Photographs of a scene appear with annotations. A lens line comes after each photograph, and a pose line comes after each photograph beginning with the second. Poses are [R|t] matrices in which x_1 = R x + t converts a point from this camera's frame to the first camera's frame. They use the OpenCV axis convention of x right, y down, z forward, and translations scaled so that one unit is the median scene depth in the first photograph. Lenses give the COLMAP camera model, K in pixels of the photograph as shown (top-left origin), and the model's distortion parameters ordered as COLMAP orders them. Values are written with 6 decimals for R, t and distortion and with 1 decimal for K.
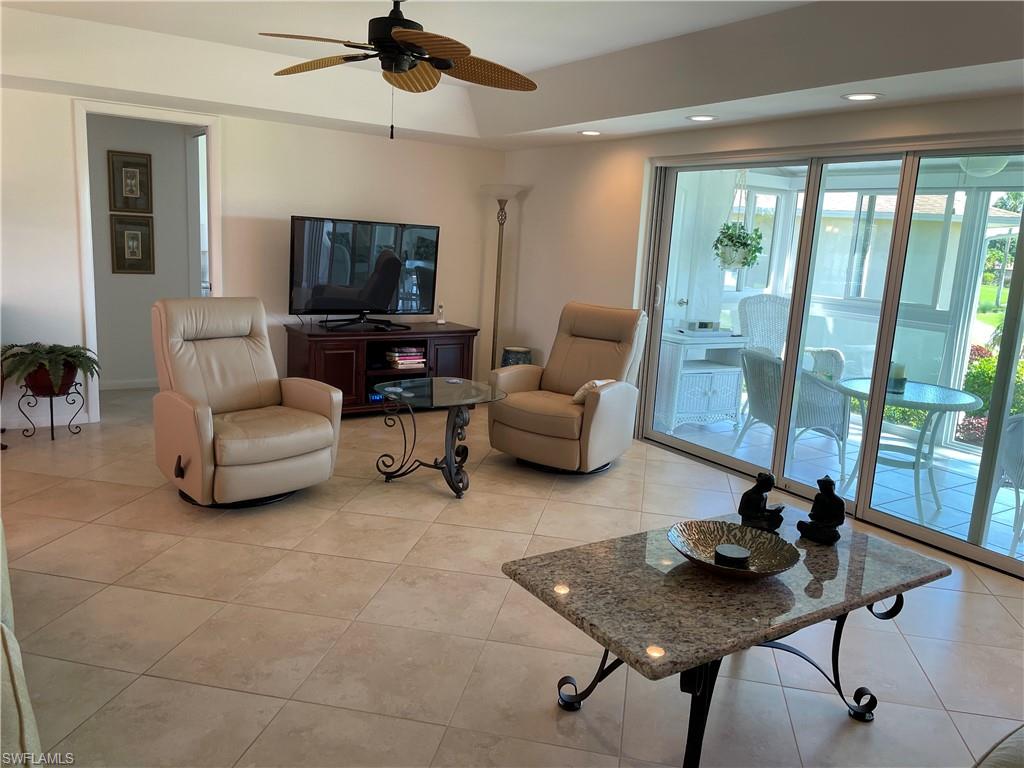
lens RADIAL K [[774.8, 0, 512.9], [0, 774.8, 379.5], [0, 0, 1]] dist [0.104066, -0.143372]
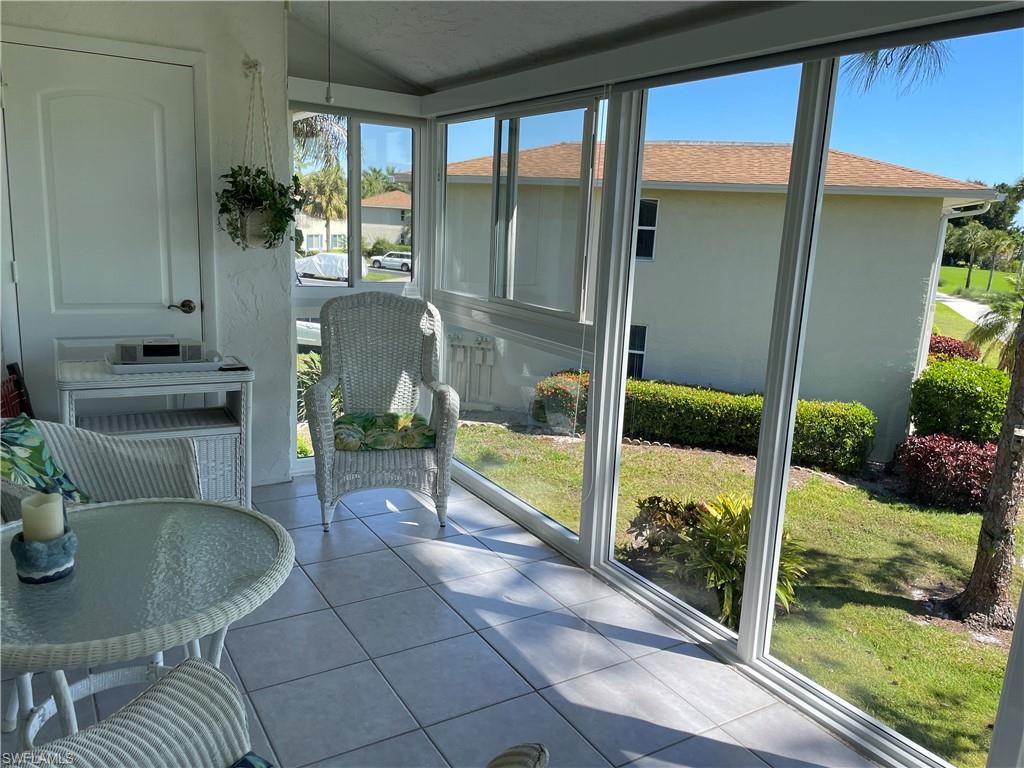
lens RADIAL K [[774.8, 0, 512.9], [0, 774.8, 379.5], [0, 0, 1]] dist [0.104066, -0.143372]
pose [[0.999571, 0.002912, -0.029154, 0.593265], [-0.002453, 0.999873, 0.015762, -0.068704], [0.029196, -0.015683, 0.999451, 0.539830]]
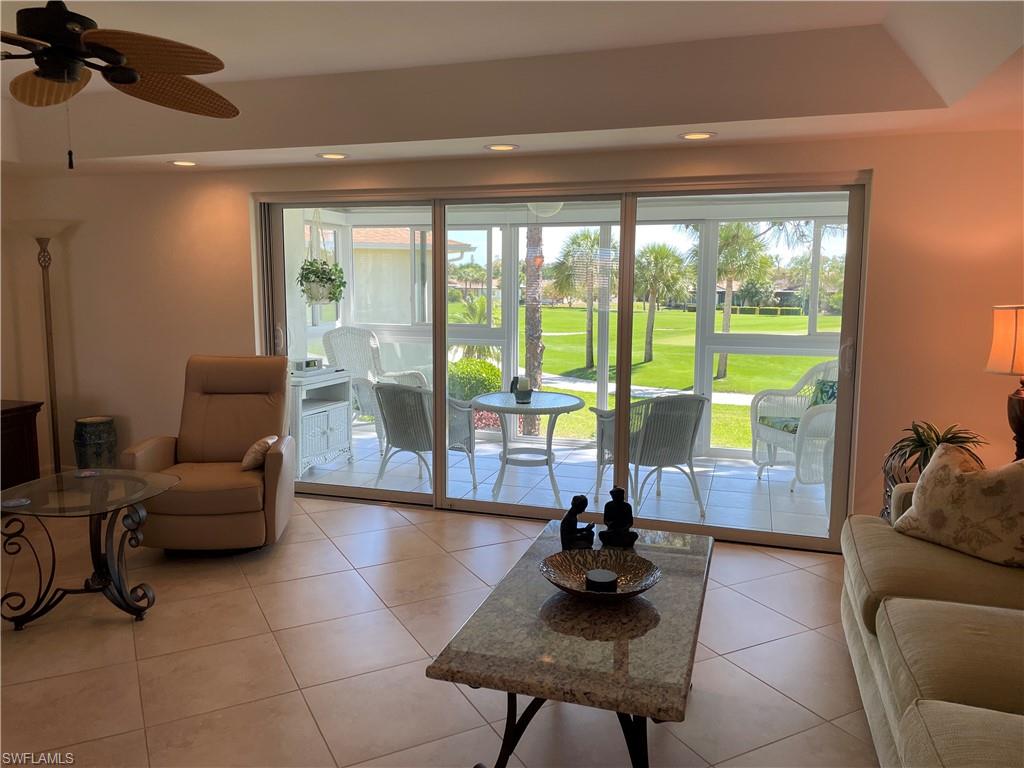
lens RADIAL K [[769.0, 0, 504.8], [0, 769.0, 385.3], [0, 0, 1]] dist [0.110052, -0.121737]
pose [[0.780550, -0.138121, 0.609643, -0.185527], [0.154443, 0.987659, 0.026025, -0.035912], [-0.605714, 0.073841, 0.792249, 0.102184]]
